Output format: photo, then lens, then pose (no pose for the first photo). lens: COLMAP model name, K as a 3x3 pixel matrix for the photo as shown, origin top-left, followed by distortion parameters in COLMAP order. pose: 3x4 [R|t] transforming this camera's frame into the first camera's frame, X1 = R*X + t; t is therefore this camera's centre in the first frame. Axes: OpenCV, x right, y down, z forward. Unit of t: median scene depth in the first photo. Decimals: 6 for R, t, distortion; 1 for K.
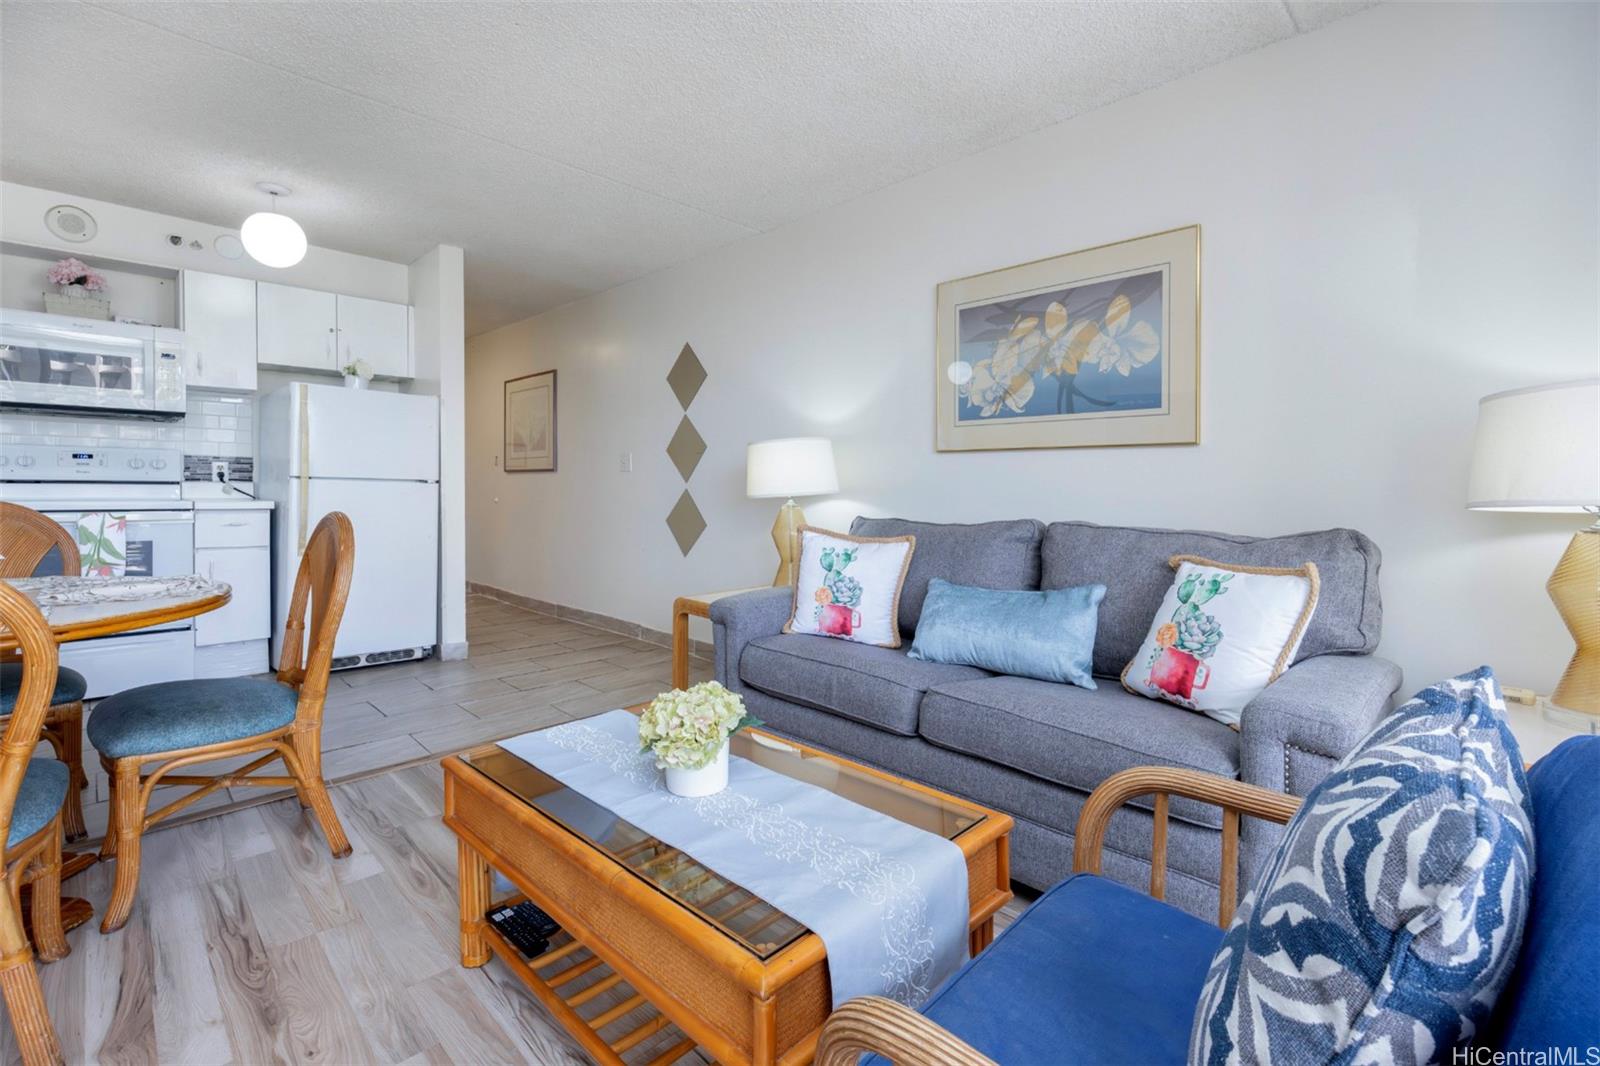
lens RADIAL K [[715.7, 0, 775.5], [0, 715.7, 497.6], [0, 0, 1]] dist [0.004701, -0.000648]
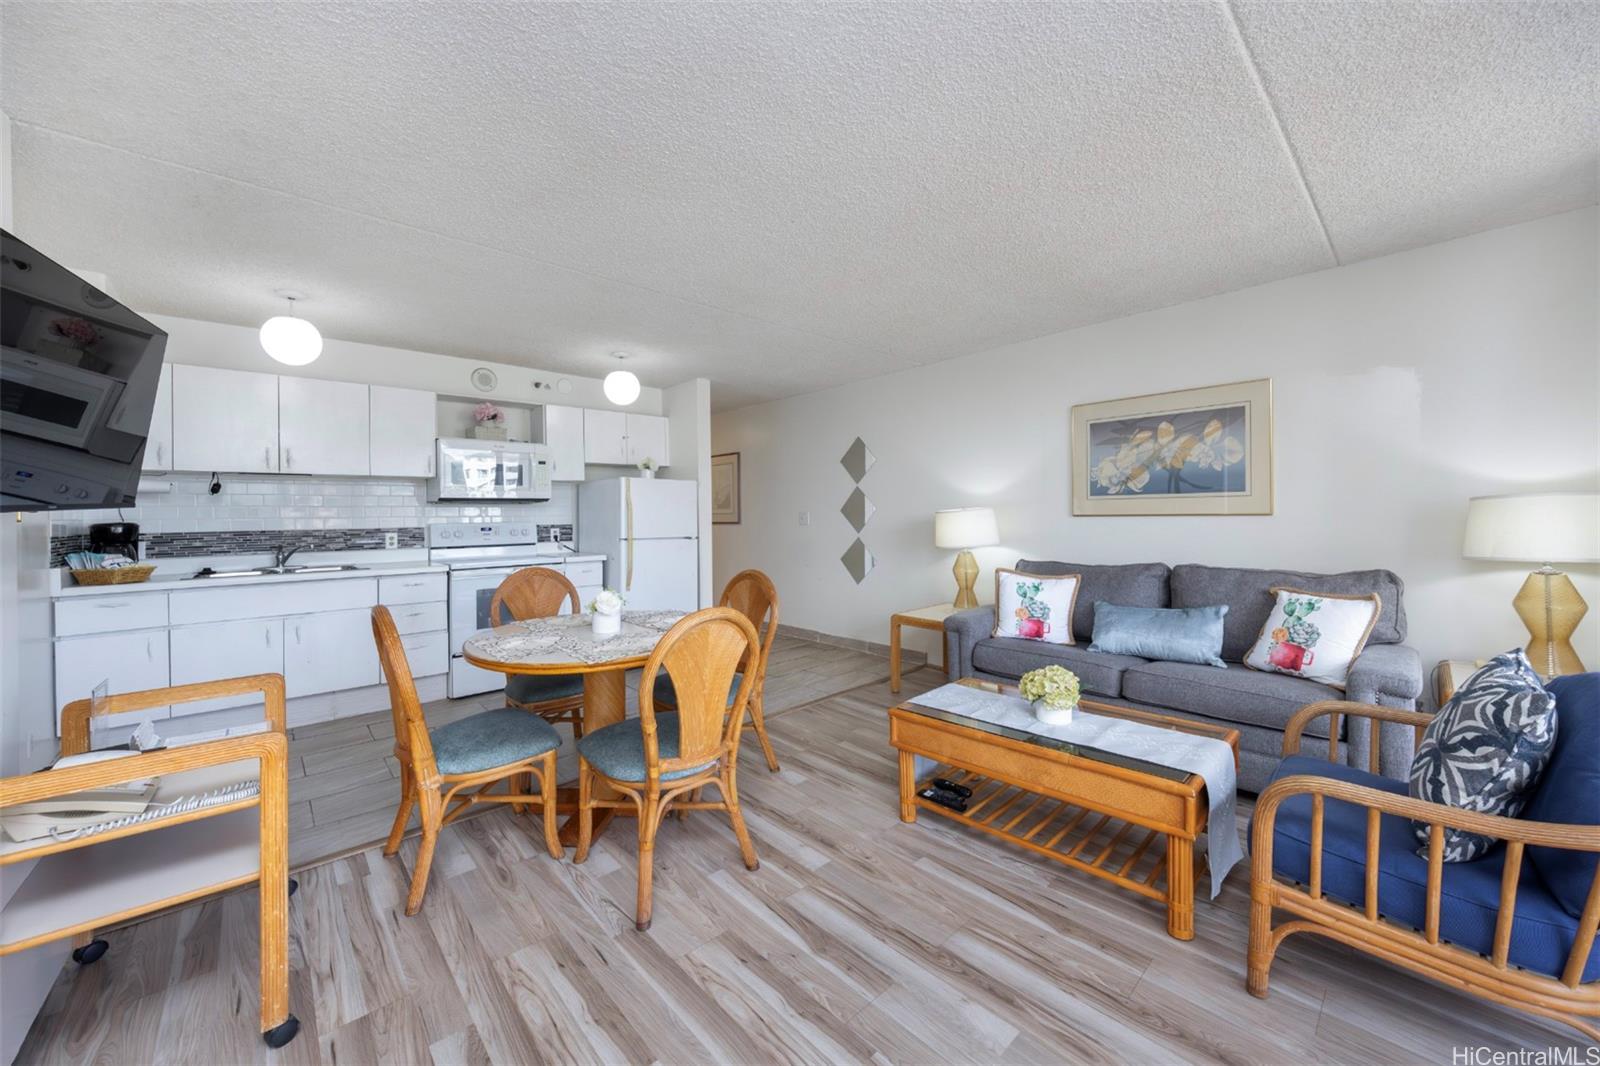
lens RADIAL K [[584.5, 0, 771.1], [0, 584.5, 528.7], [0, 0, 1]] dist [-0.006139, 0.000255]
pose [[0.998812, -0.024598, -0.042068, -0.430428], [0.024861, 0.999674, 0.005736, -0.071196], [0.041914, -0.006775, 0.999098, -0.312713]]
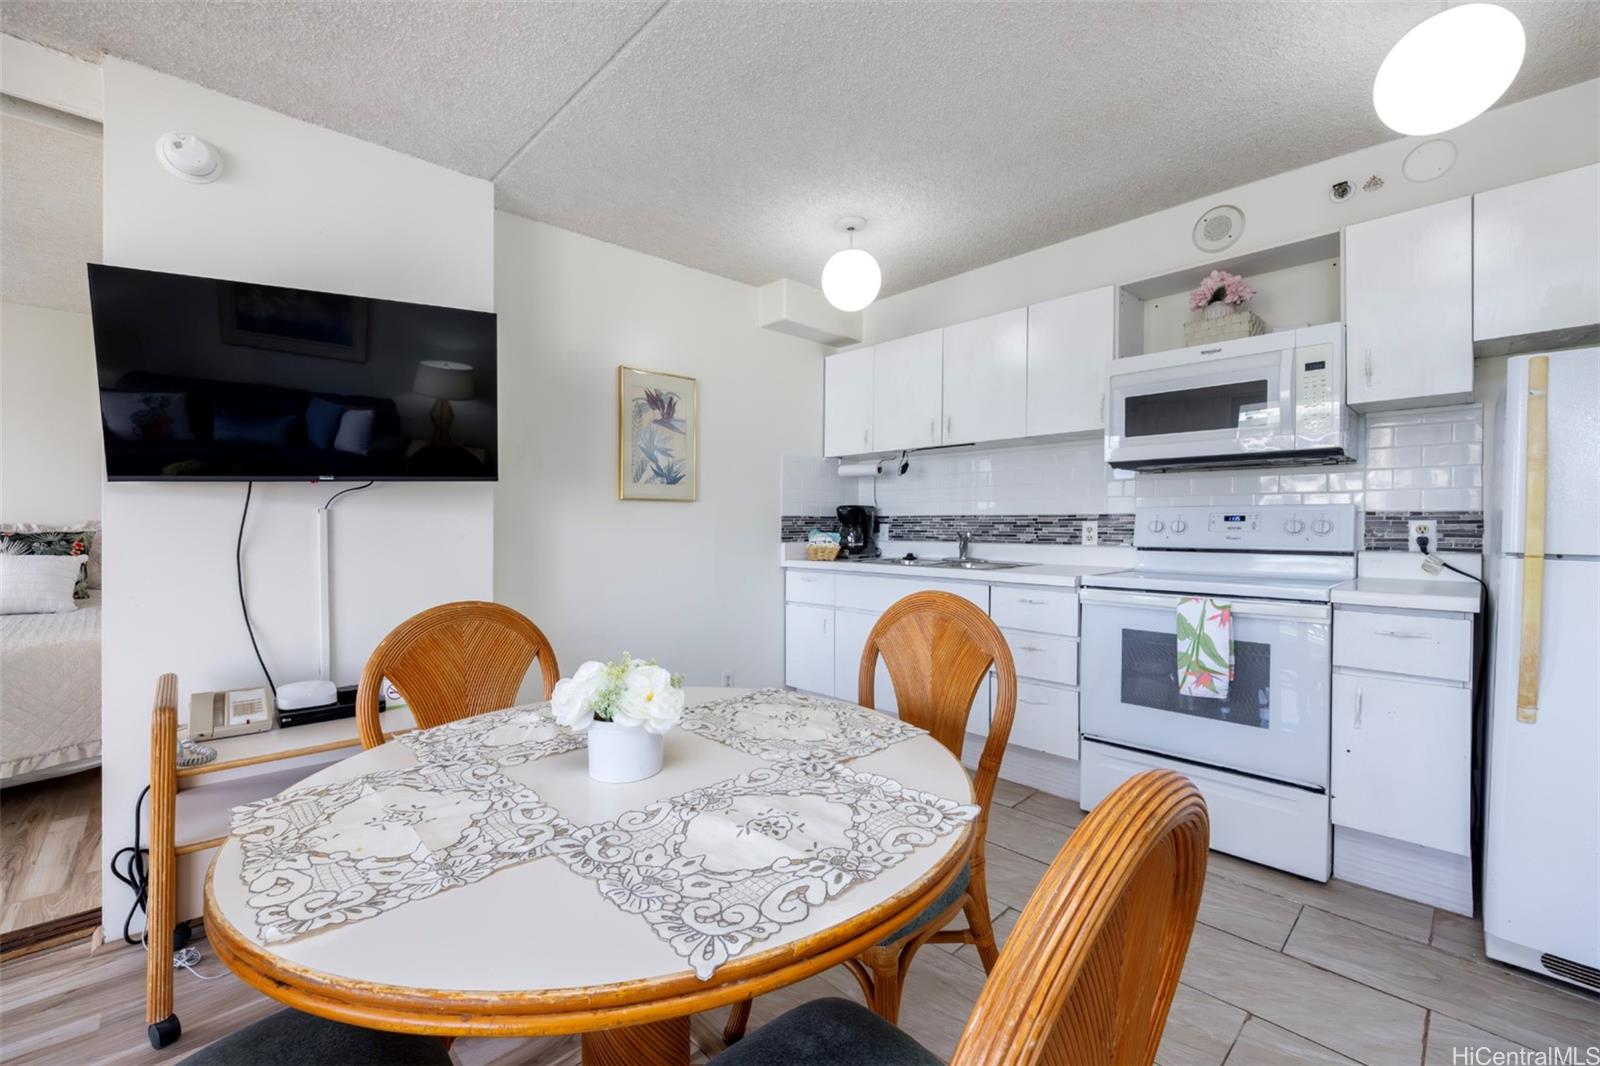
lens RADIAL K [[680.5, 0, 818.0], [0, 680.5, 531.1], [0, 0, 1]] dist [-0.000750, -0.000046]
pose [[0.020726, 0.004812, -0.999774, -0.314508], [-0.012060, 0.999917, 0.004563, -0.058350], [0.999712, 0.011963, 0.020782, 0.739283]]
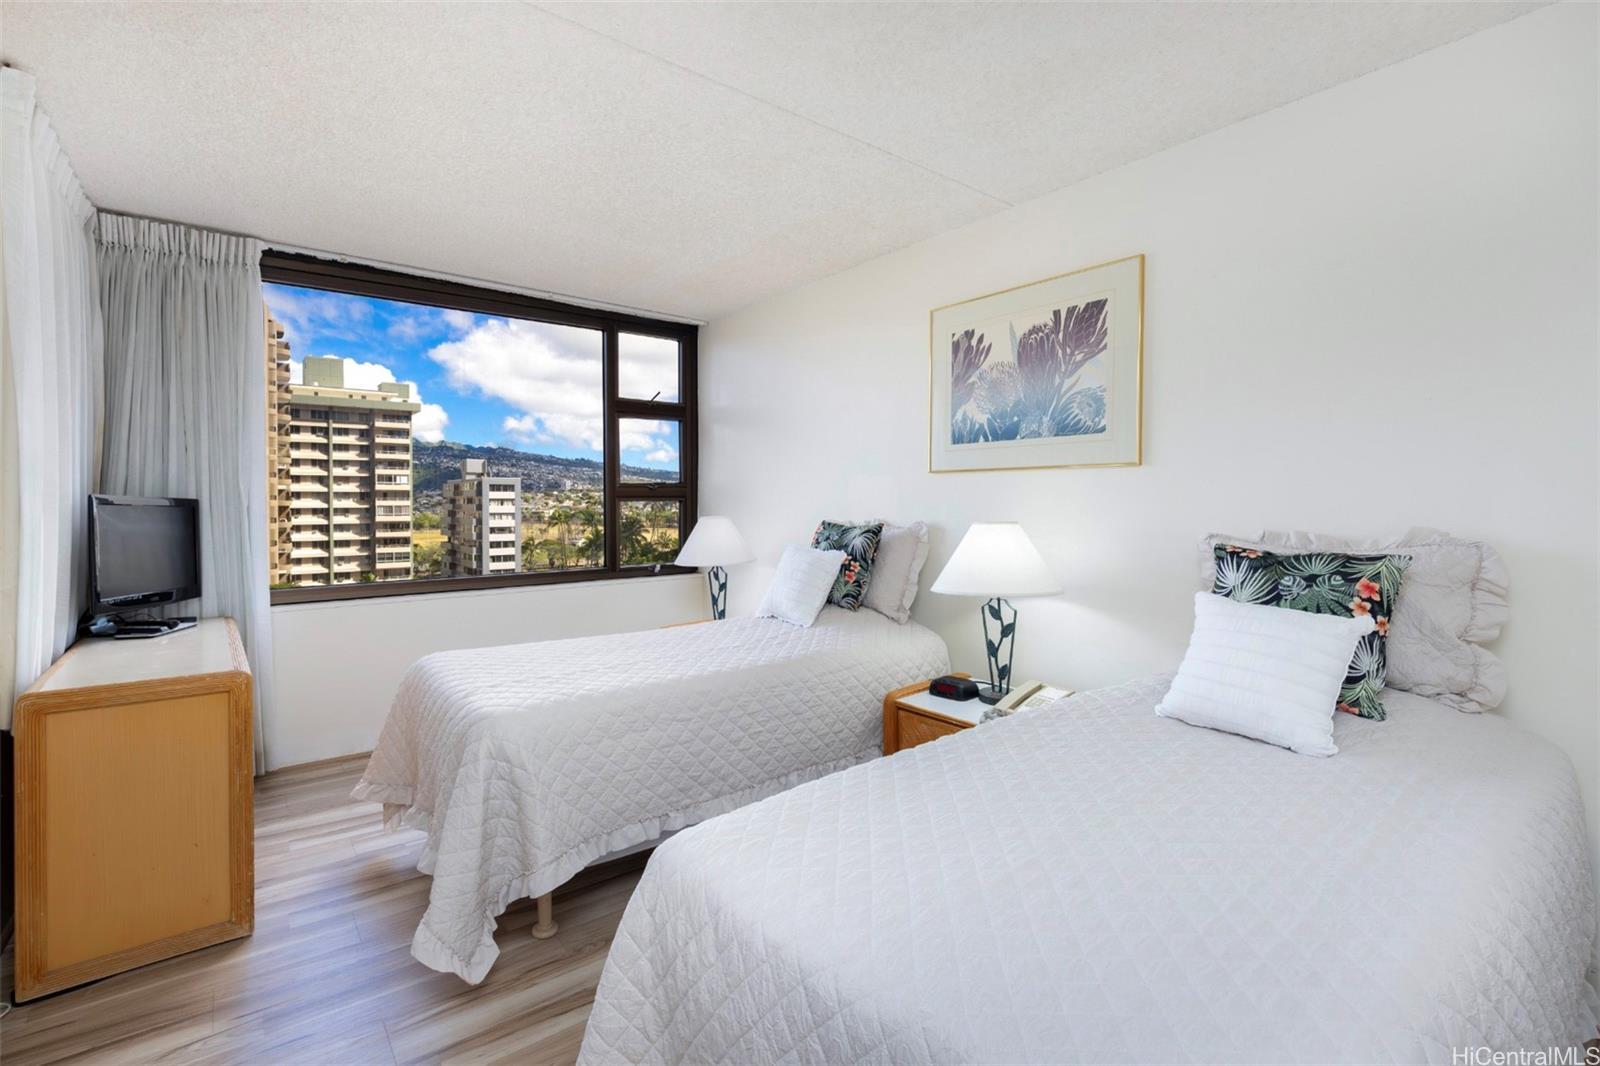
lens RADIAL K [[713.2, 0, 801.0], [0, 713.2, 515.3], [0, 0, 1]] dist [-0.000060, -0.000250]
pose [[-0.994385, -0.007433, 0.105564, -1.434133], [-0.004375, 0.999565, 0.029171, -0.086481], [-0.105735, 0.028546, -0.993985, -0.180917]]
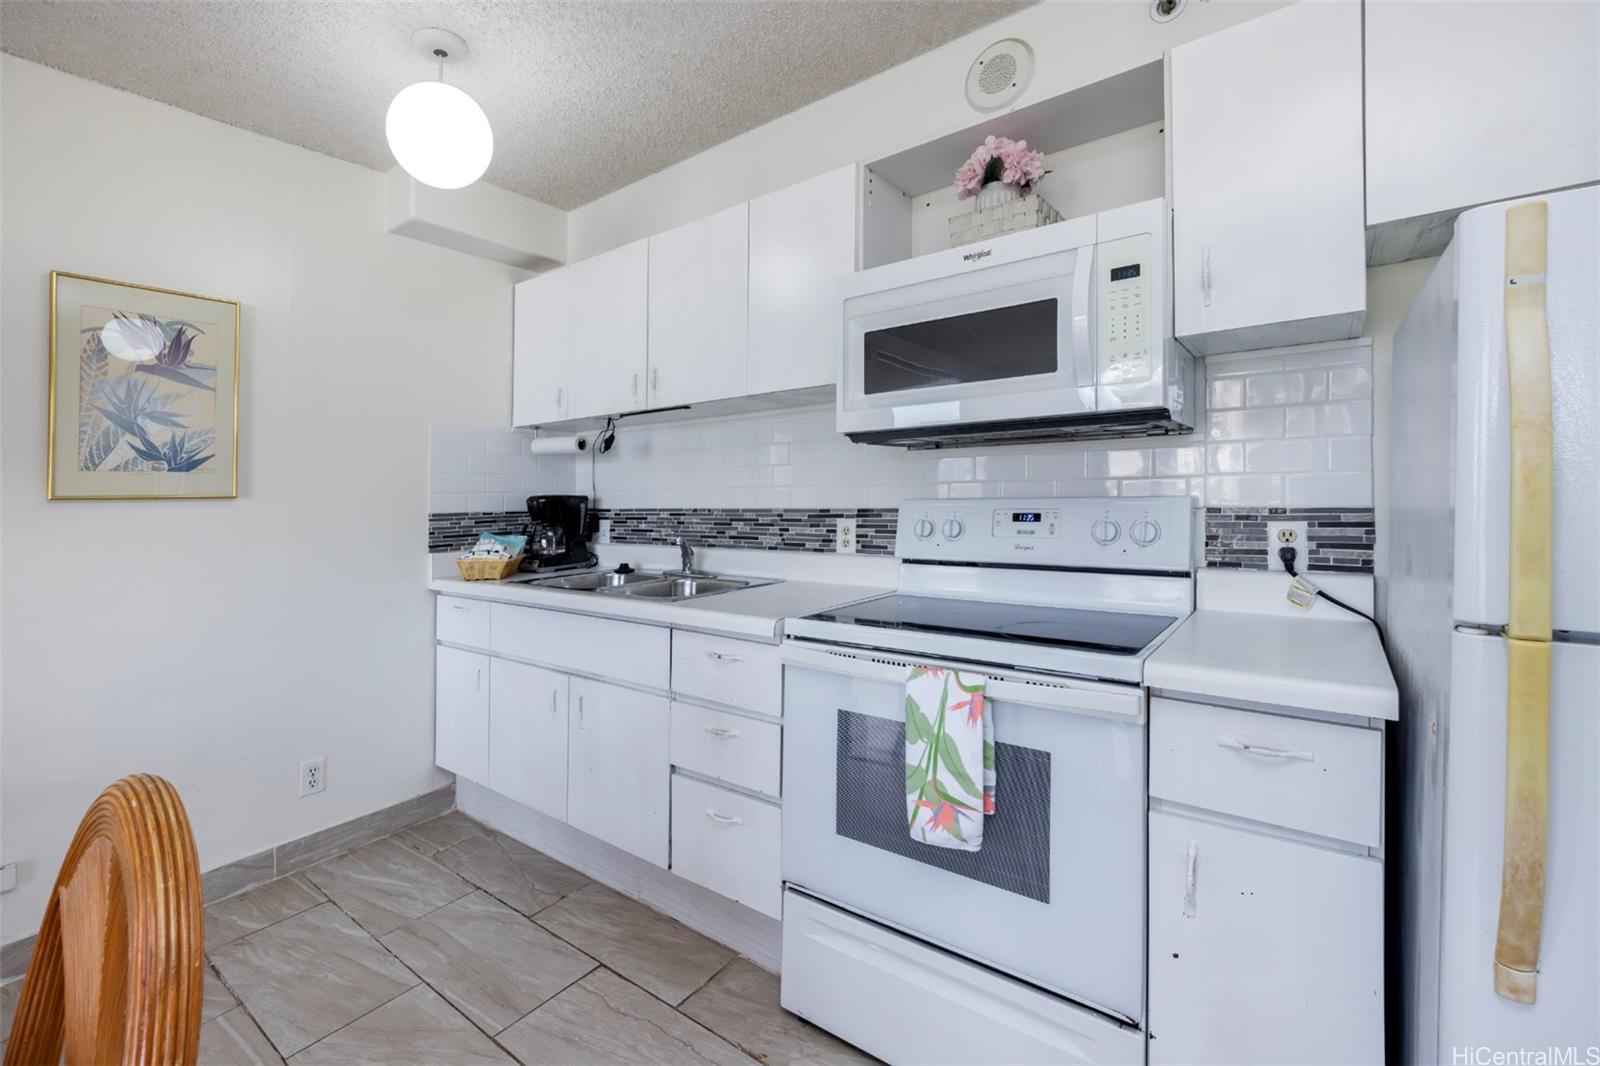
lens RADIAL K [[702.0, 0, 797.8], [0, 702.0, 511.0], [0, 0, 1]] dist [0.000344, -0.000109]
pose [[0.153395, 0.011175, -0.988102, -0.686066], [0.005027, 0.999914, 0.012089, -0.097516], [0.988152, -0.006821, 0.153326, 1.068036]]
